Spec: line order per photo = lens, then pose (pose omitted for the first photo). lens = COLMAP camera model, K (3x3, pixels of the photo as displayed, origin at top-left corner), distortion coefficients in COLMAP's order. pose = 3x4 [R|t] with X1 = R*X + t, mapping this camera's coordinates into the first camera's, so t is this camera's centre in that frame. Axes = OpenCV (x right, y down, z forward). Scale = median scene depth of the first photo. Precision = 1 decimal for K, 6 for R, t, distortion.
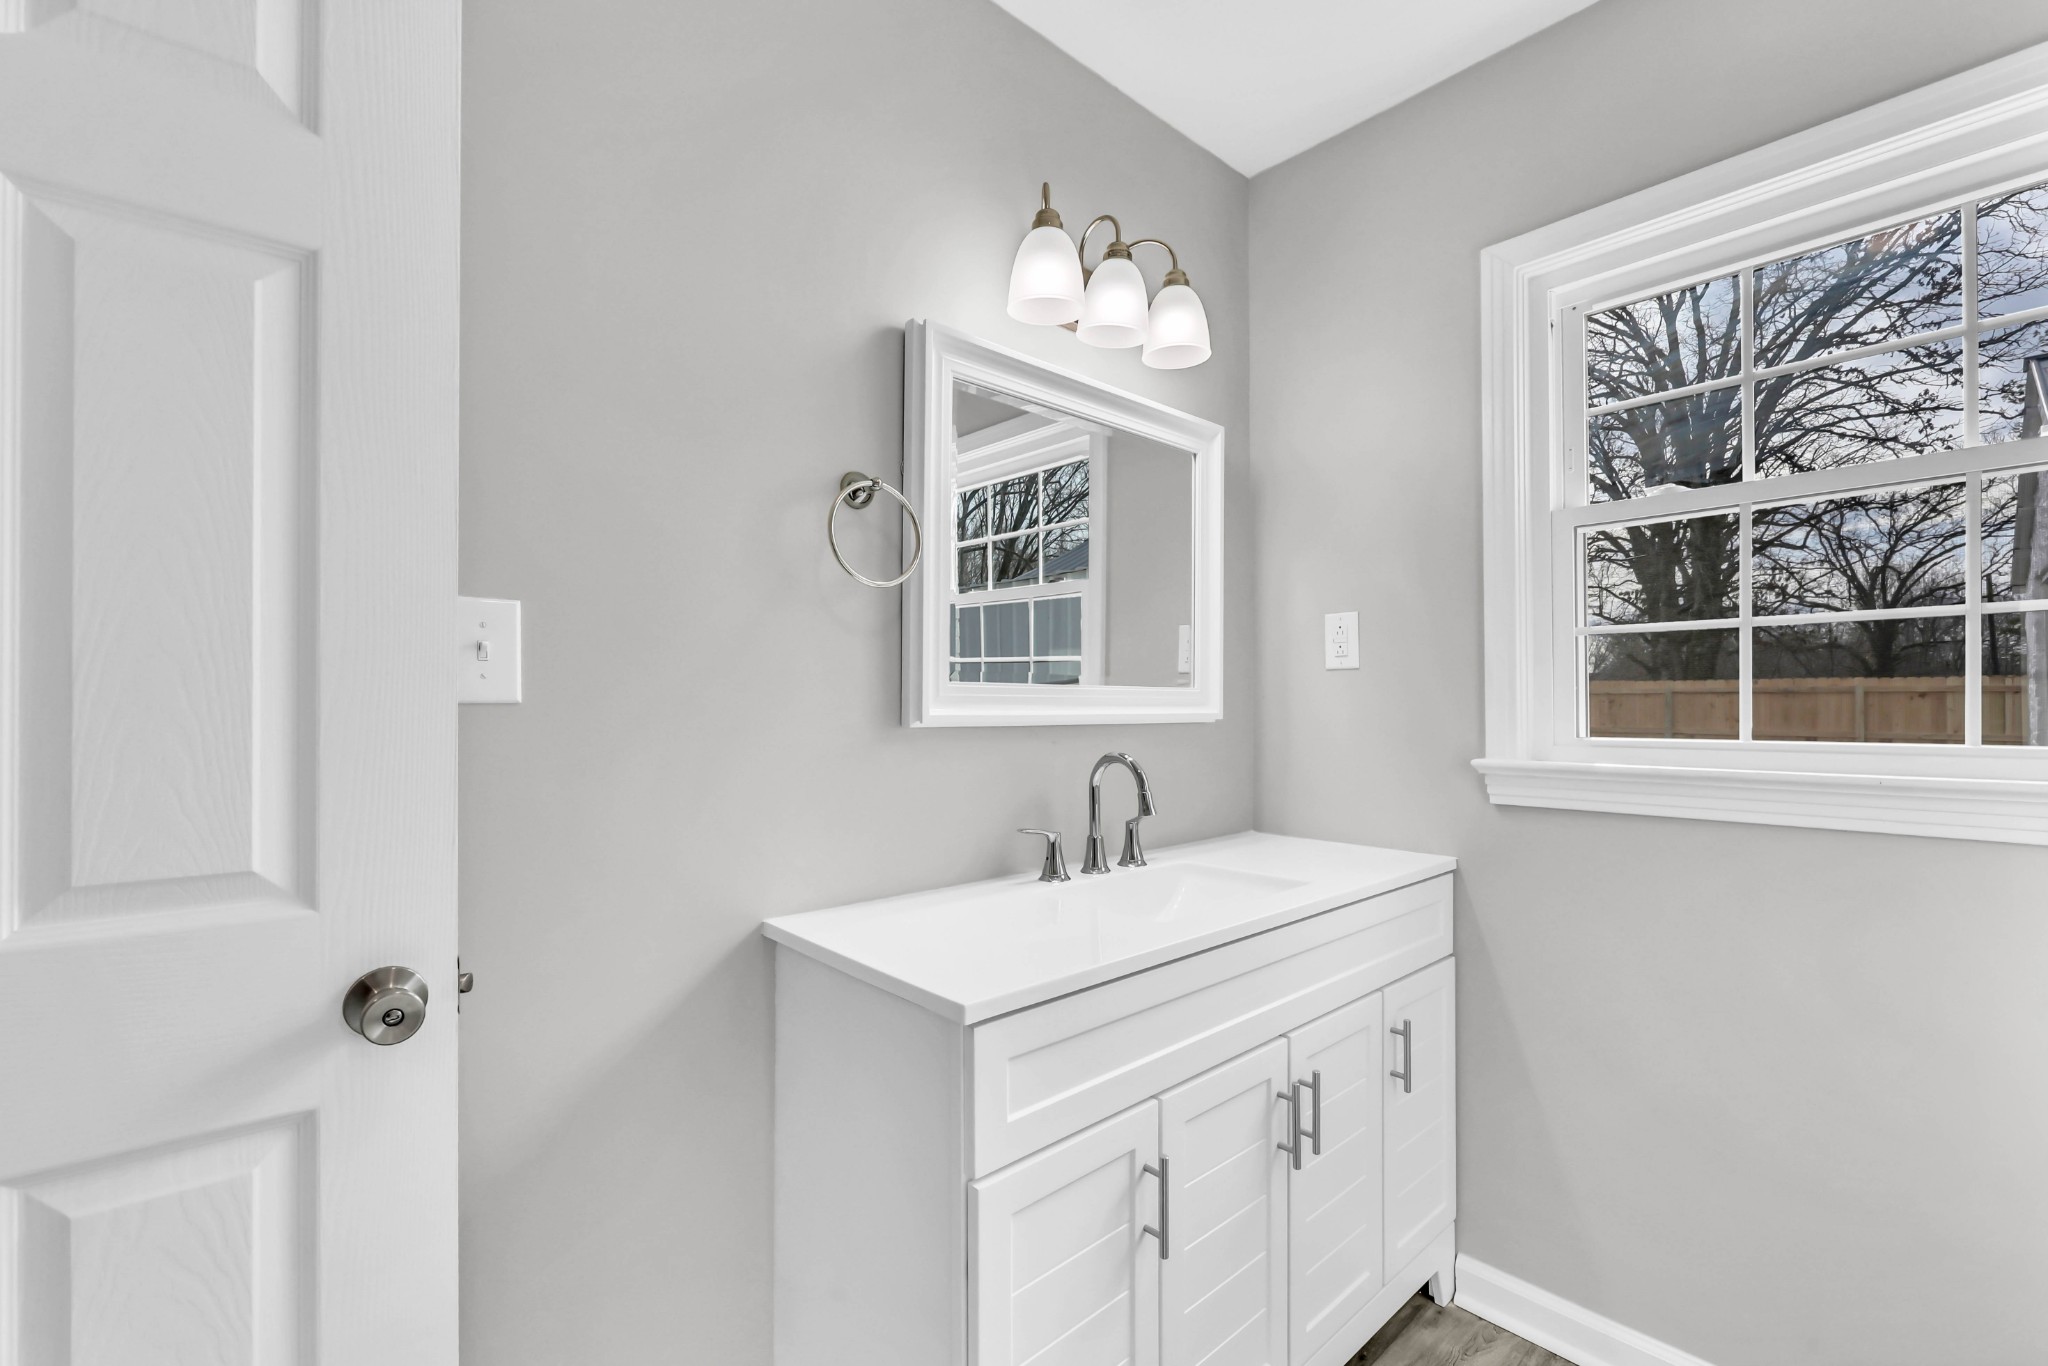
lens RADIAL K [[877.7, 0, 1022.8], [0, 877.7, 701.0], [0, 0, 1]] dist [-0.001860, -0.000228]
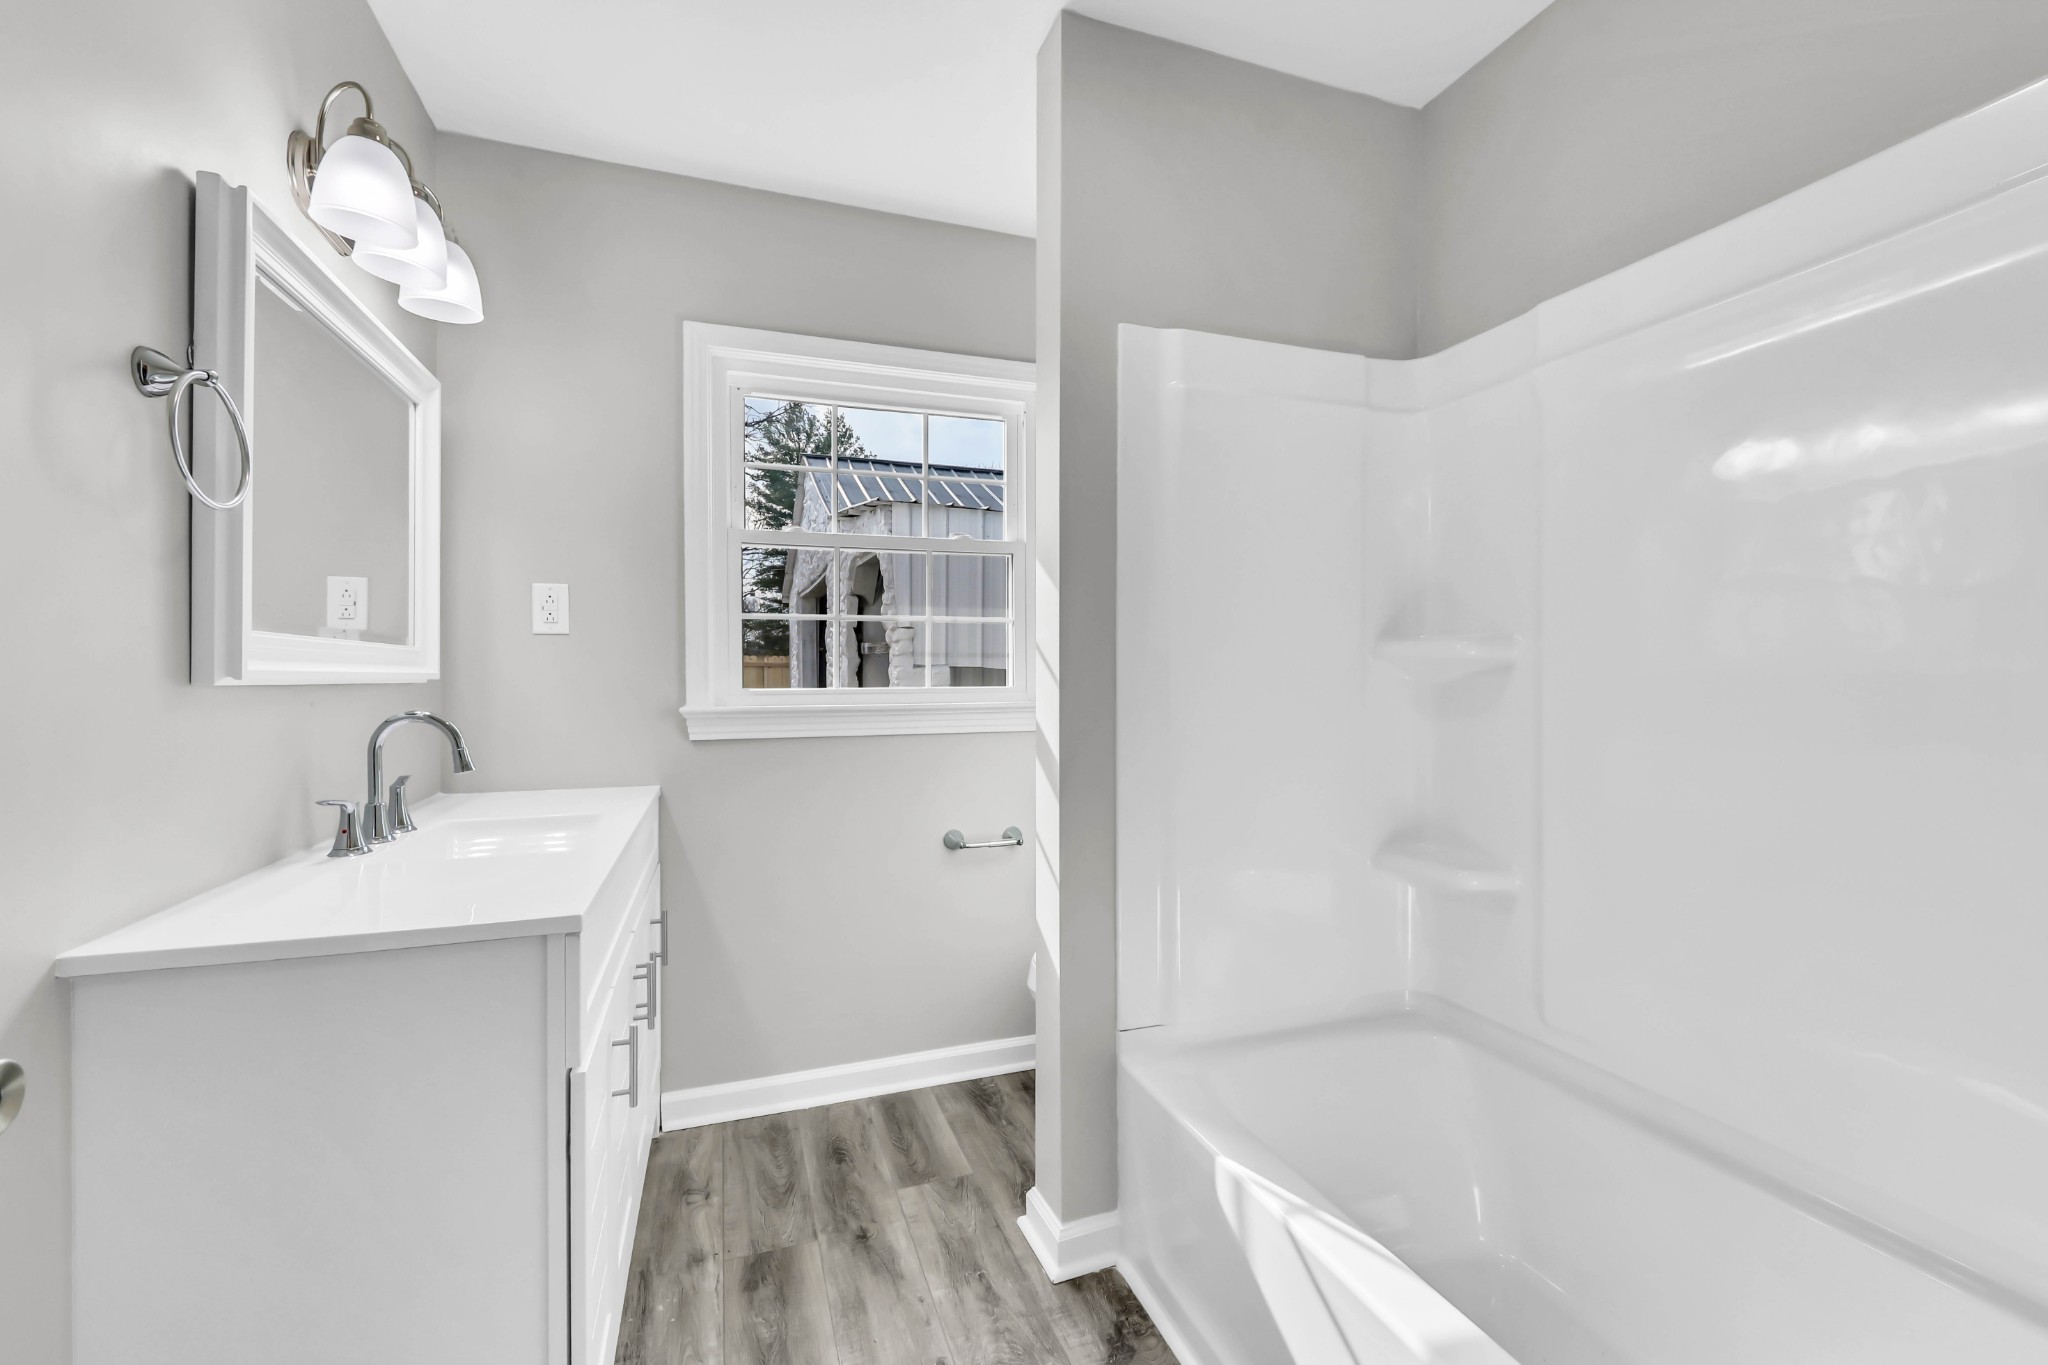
lens RADIAL K [[877.7, 0, 1020.8], [0, 877.7, 673.9], [0, 0, 1]] dist [-0.001860, -0.000228]
pose [[0.396076, 0.001080, 0.918217, -0.489708], [-0.004711, 0.999989, 0.000856, 0.013076], [-0.918206, -0.004664, 0.396076, 0.011170]]
